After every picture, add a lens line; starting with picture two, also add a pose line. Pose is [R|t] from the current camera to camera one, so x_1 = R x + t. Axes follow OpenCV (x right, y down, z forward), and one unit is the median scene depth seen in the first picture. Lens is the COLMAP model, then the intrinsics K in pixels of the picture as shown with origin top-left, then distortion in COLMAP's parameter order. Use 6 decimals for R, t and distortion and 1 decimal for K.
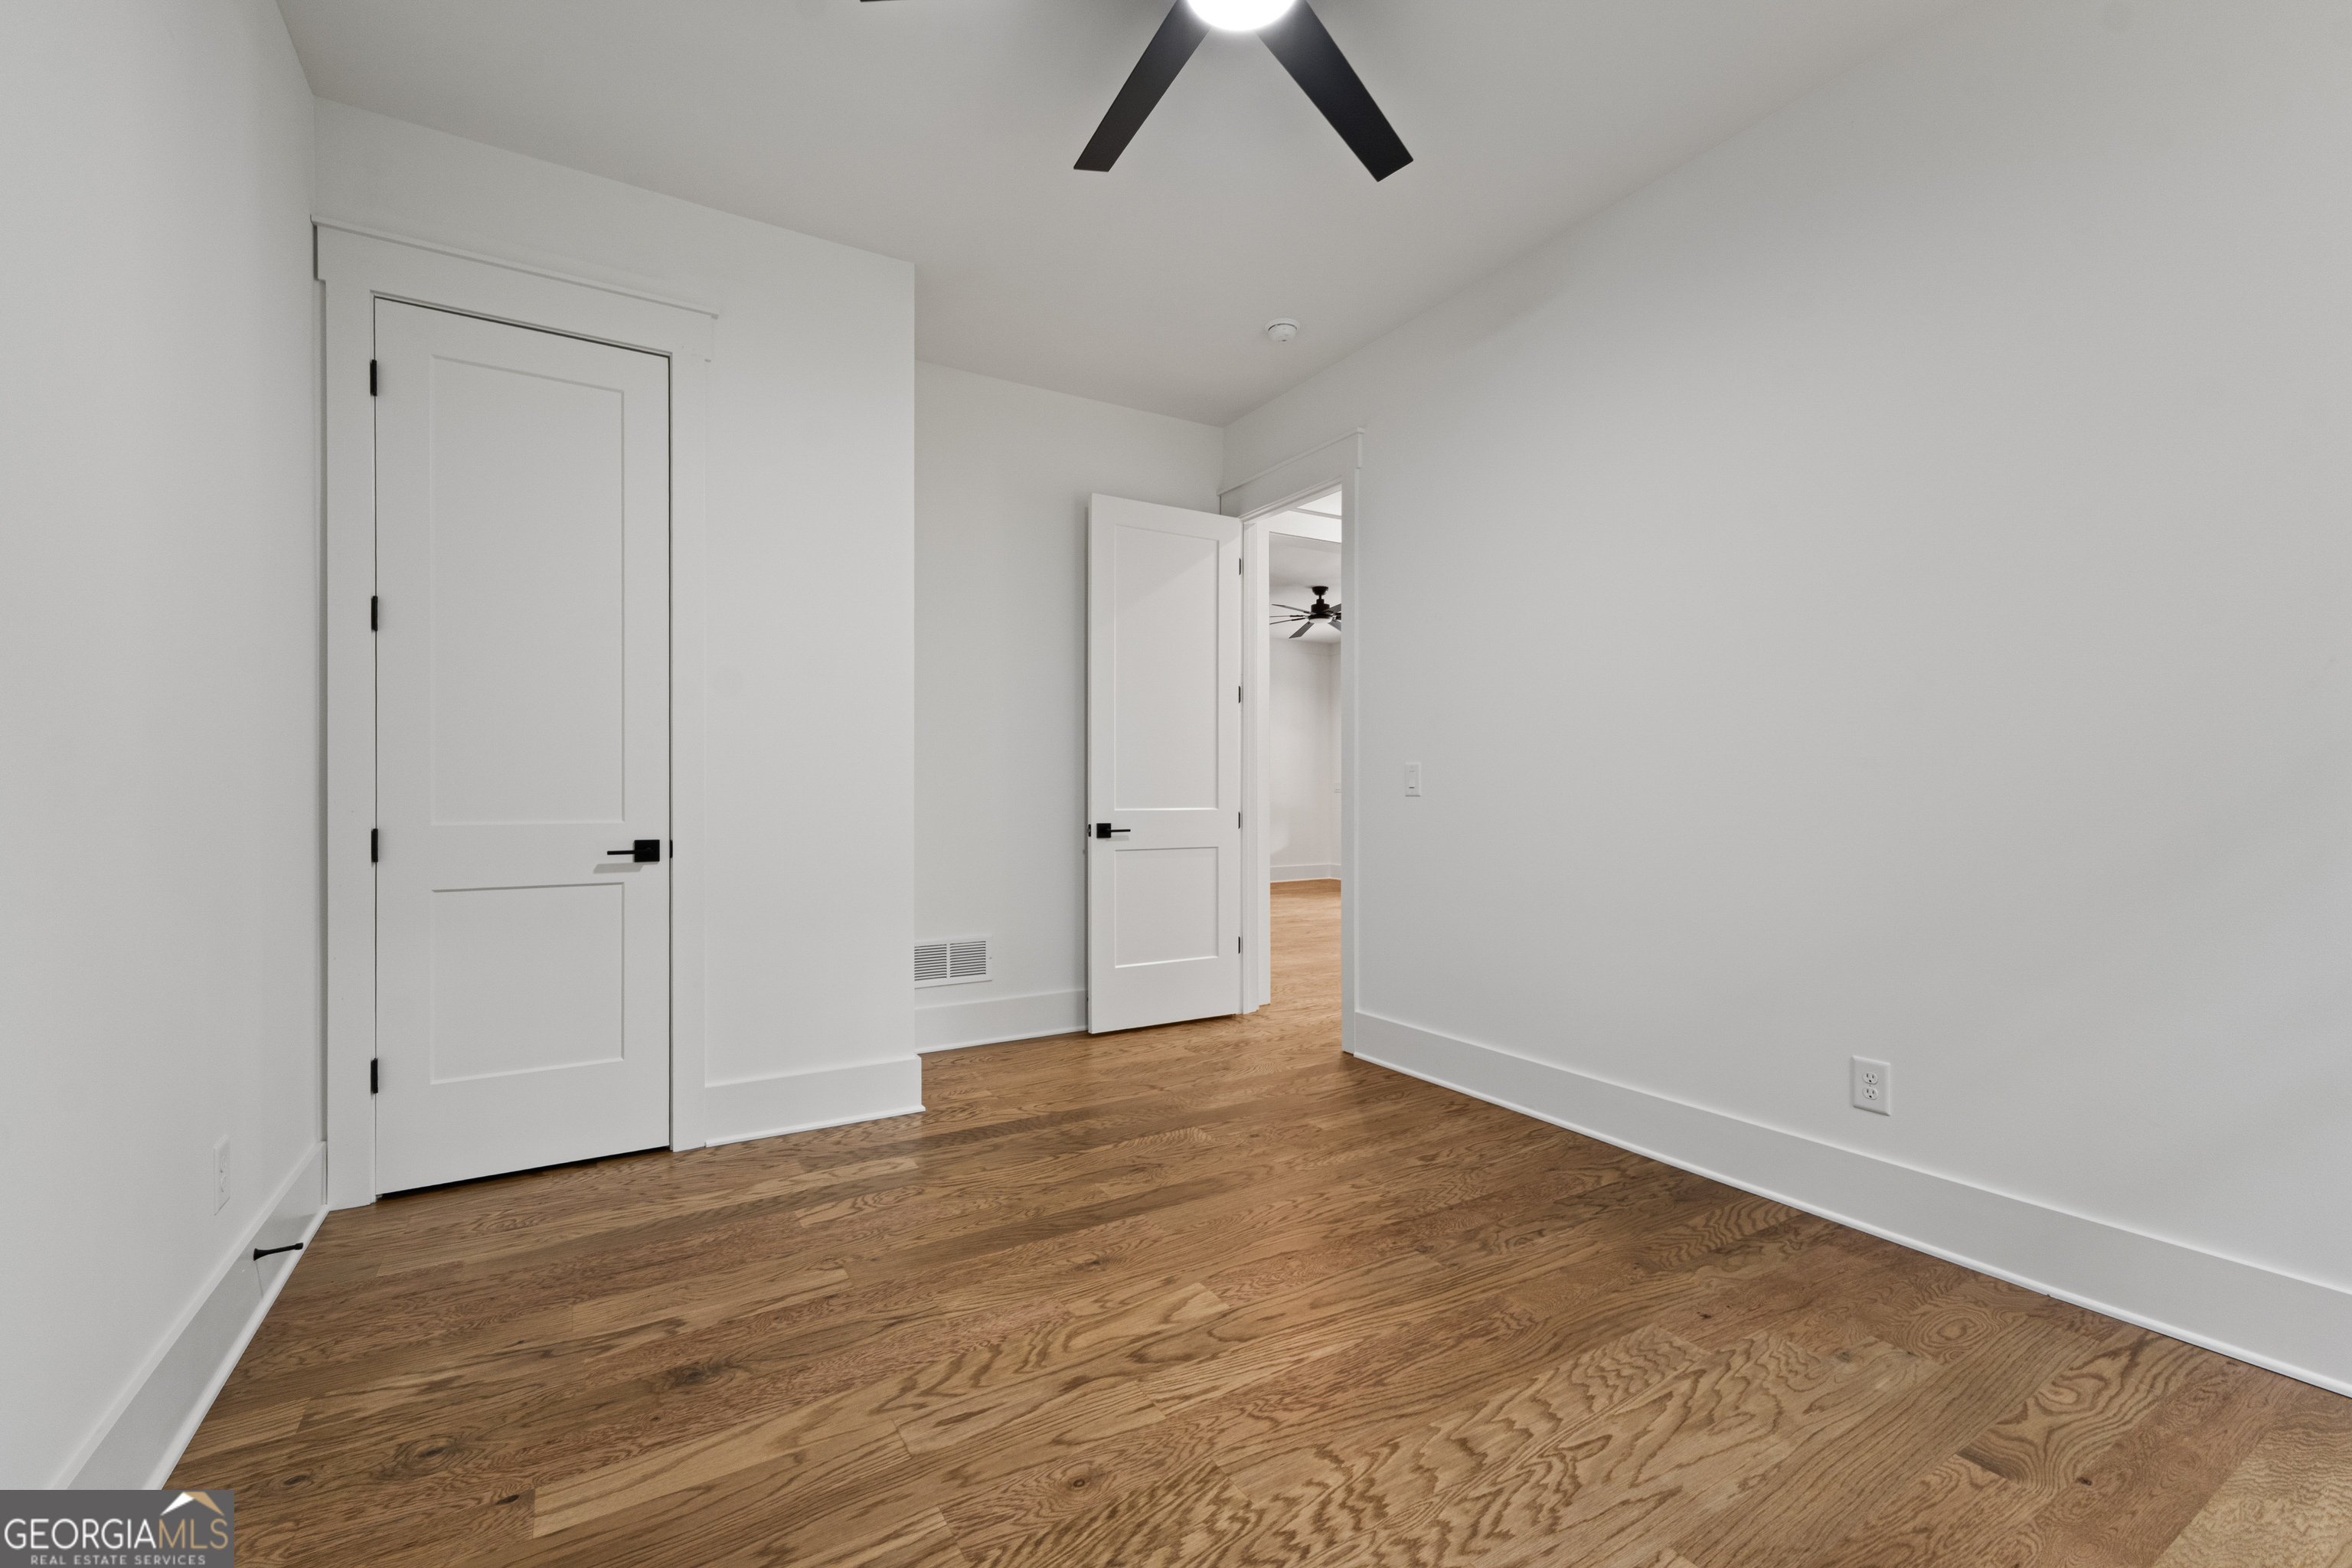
lens RADIAL K [[1002.2, 0, 1176.9], [0, 1002.2, 787.2], [0, 0, 1]] dist [0.002918, 0.000217]
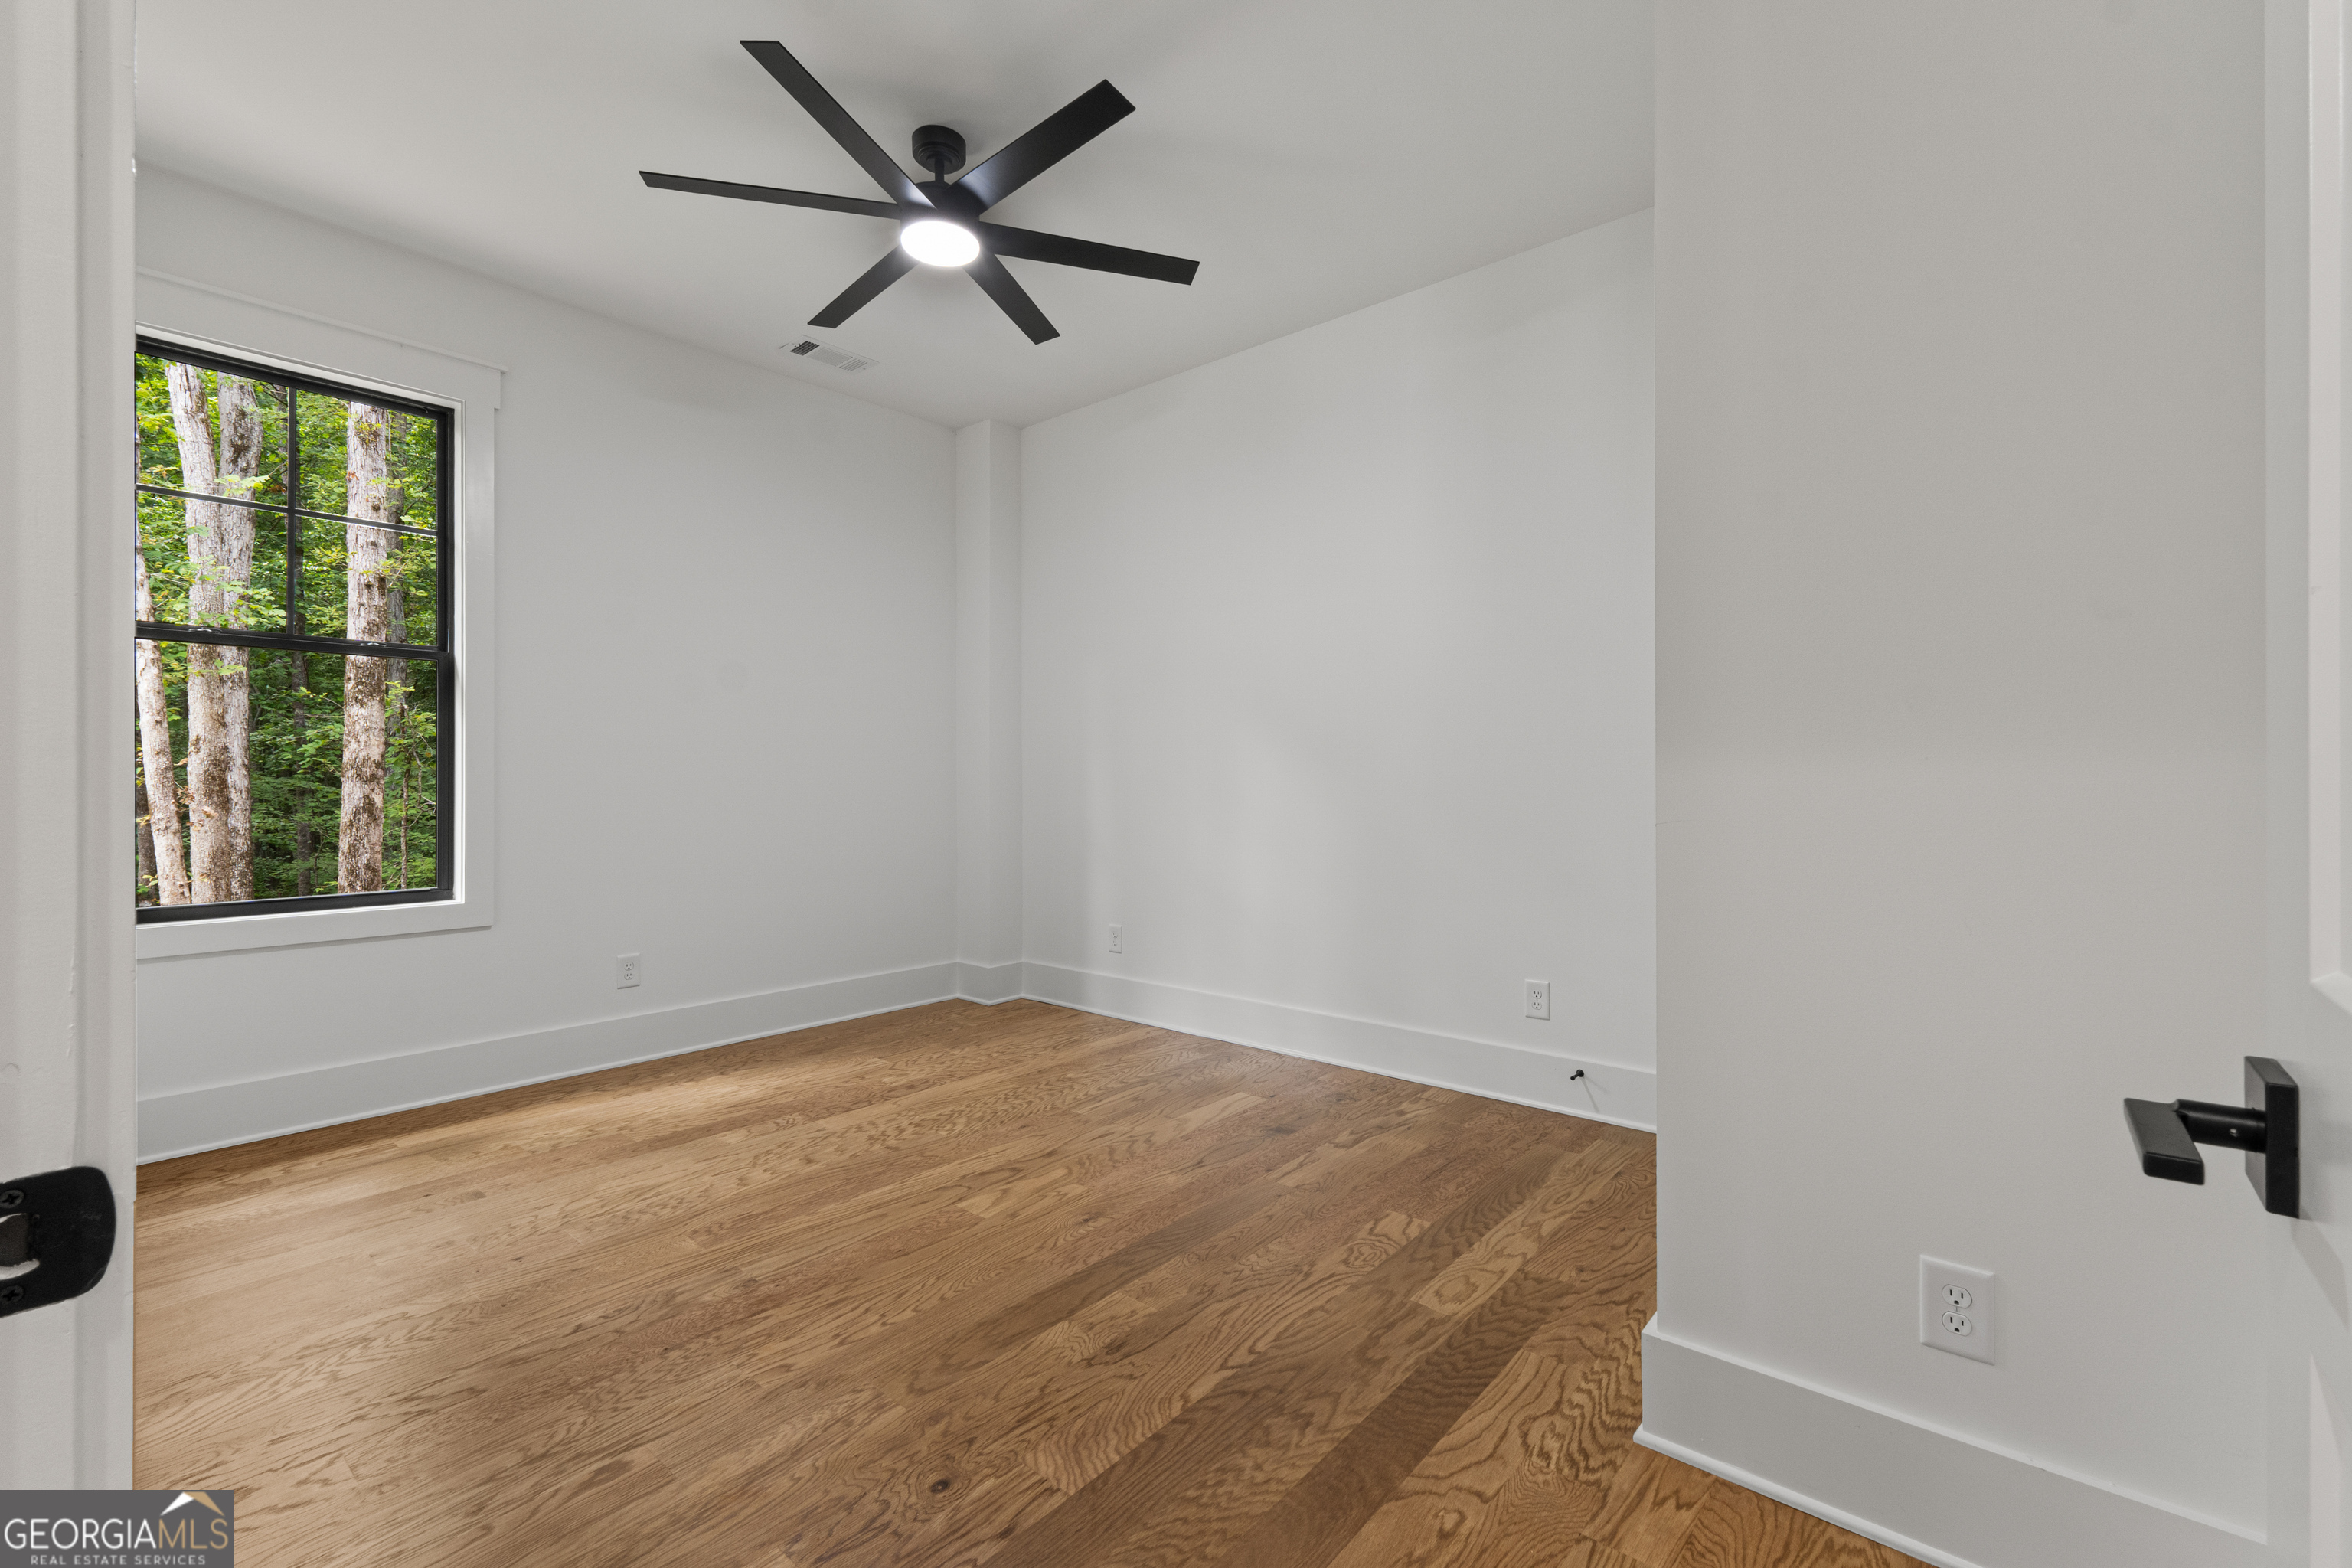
lens RADIAL K [[1002.2, 0, 1176.8], [0, 1002.2, 783.2], [0, 0, 1]] dist [0.002918, 0.000217]
pose [[-0.948687, 0.003647, -0.316195, 0.173463], [0.004005, 0.999992, -0.000481, 0.004264], [0.316190, -0.001723, -0.948694, 2.138043]]
